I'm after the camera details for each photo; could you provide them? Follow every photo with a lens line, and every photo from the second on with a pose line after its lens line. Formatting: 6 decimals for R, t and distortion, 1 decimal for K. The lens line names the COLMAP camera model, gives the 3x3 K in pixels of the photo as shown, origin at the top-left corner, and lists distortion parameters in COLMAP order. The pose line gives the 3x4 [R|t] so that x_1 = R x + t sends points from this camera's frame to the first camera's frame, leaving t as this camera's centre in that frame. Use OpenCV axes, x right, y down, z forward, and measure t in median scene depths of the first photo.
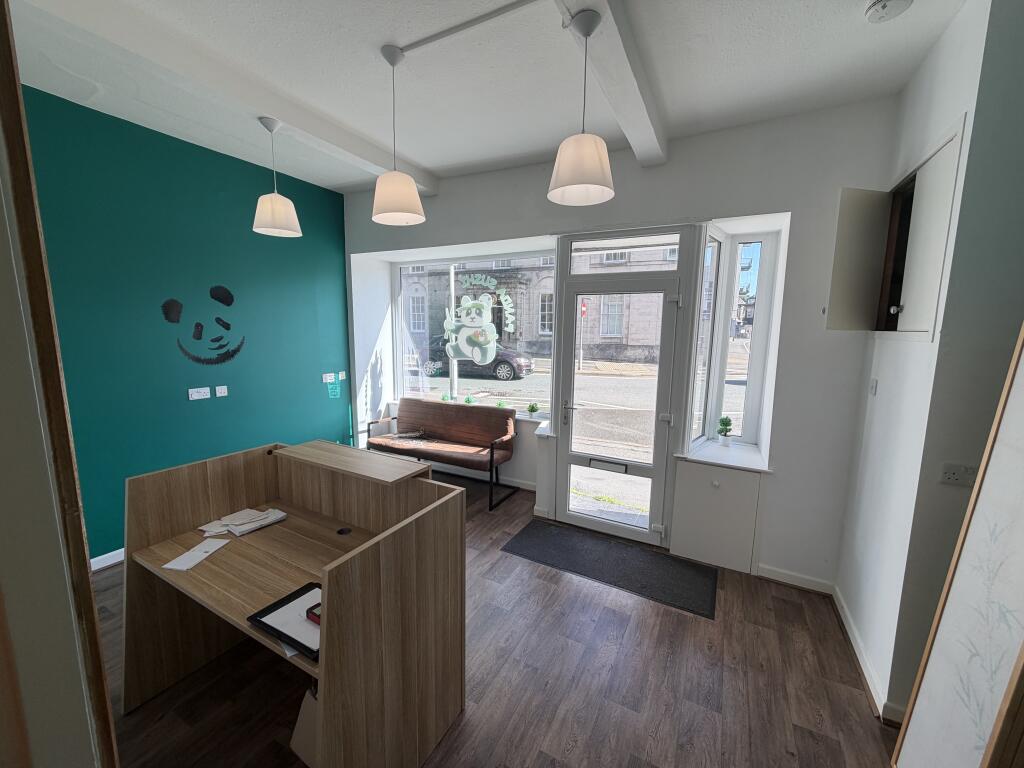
lens RADIAL K [[406.4, 0, 510.3], [0, 406.4, 382.0], [0, 0, 1]] dist [0.000626, 0.000000]
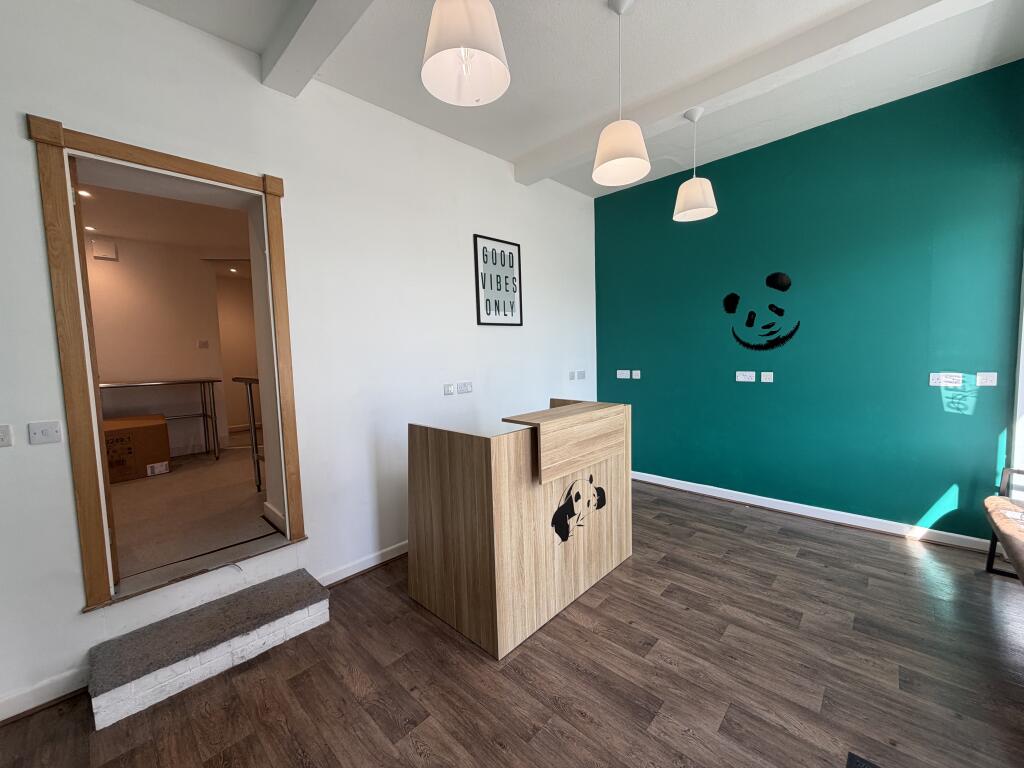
lens RADIAL K [[406.4, 0, 511.5], [0, 406.4, 386.8], [0, 0, 1]] dist [0.000626, 0.000000]
pose [[-0.269621, 0.071960, -0.960274, 0.445446], [-0.104698, 0.989102, 0.103517, 0.008368], [0.957258, 0.128449, -0.259148, 0.666892]]
